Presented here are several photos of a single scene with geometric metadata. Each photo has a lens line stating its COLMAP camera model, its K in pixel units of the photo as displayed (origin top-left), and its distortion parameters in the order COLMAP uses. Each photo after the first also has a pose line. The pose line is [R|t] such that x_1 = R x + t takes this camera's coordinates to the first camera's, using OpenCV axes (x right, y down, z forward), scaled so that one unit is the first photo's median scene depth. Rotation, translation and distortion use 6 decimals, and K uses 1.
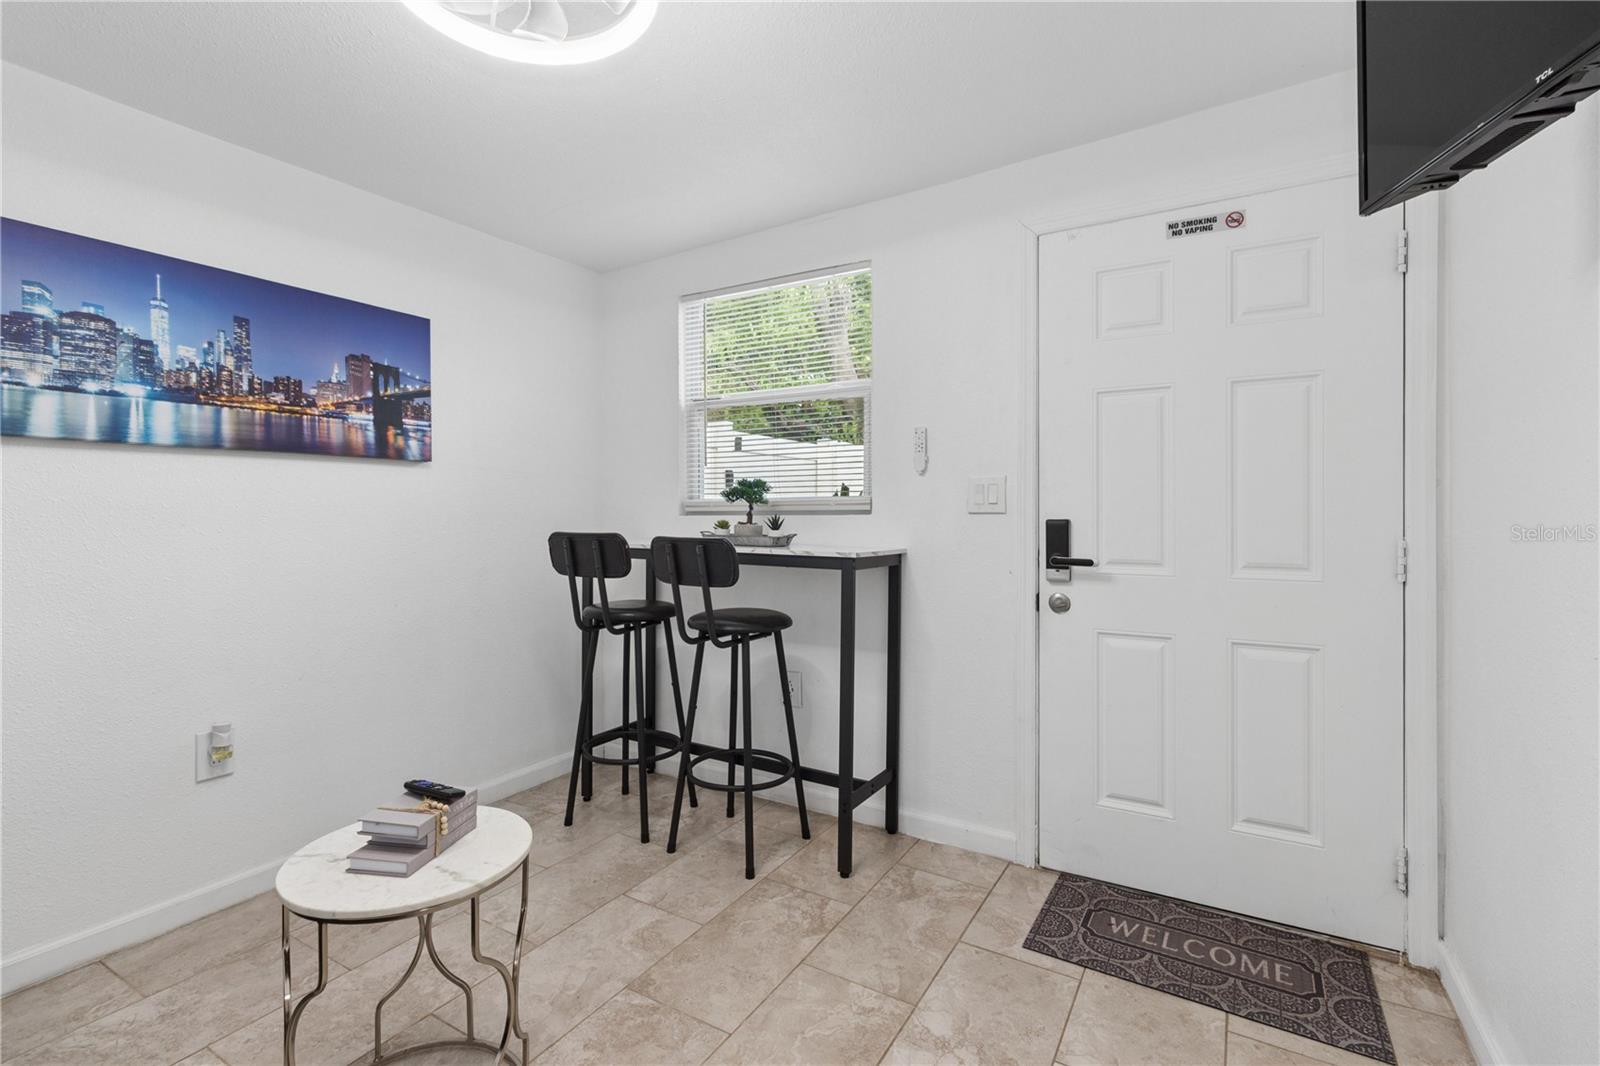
lens RADIAL K [[746.7, 0, 793.7], [0, 746.7, 499.6], [0, 0, 1]] dist [-0.000773, 0.000034]
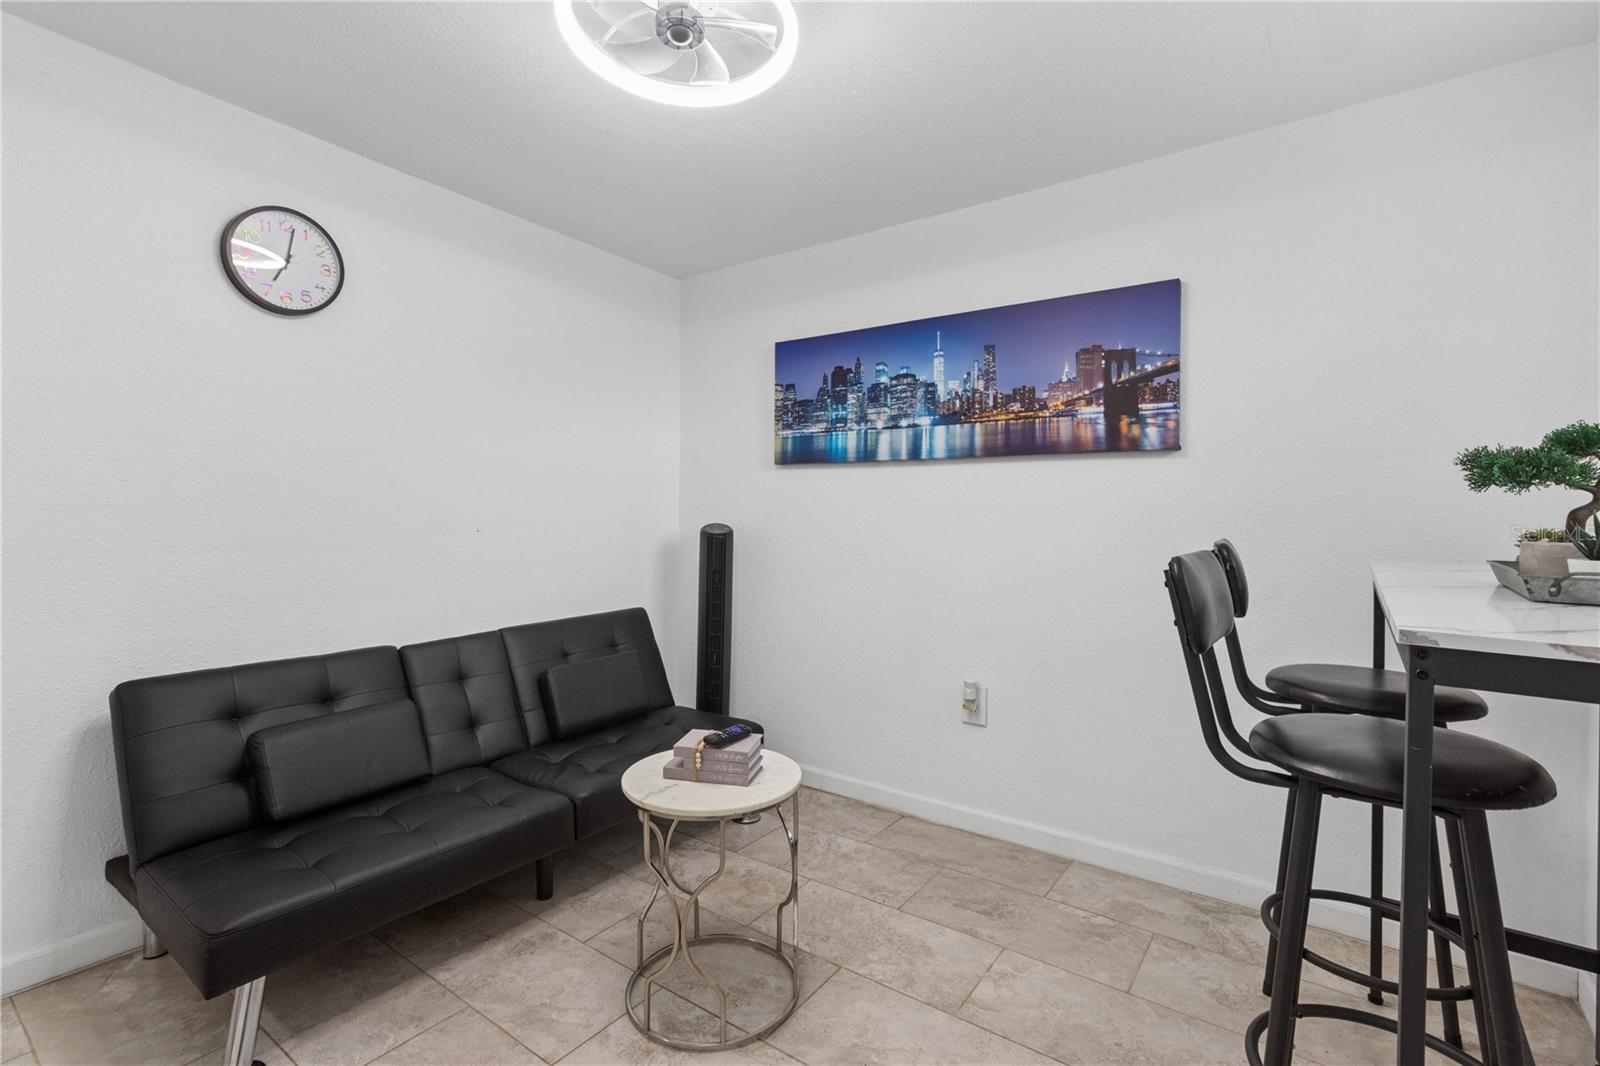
lens RADIAL K [[746.7, 0, 793.7], [0, 746.7, 499.6], [0, 0, 1]] dist [-0.000773, 0.000034]
pose [[-0.099423, -0.010017, -0.994995, 0.461714], [0.011888, 0.999866, -0.011254, 0.011391], [0.994974, -0.012947, -0.099291, 0.786534]]
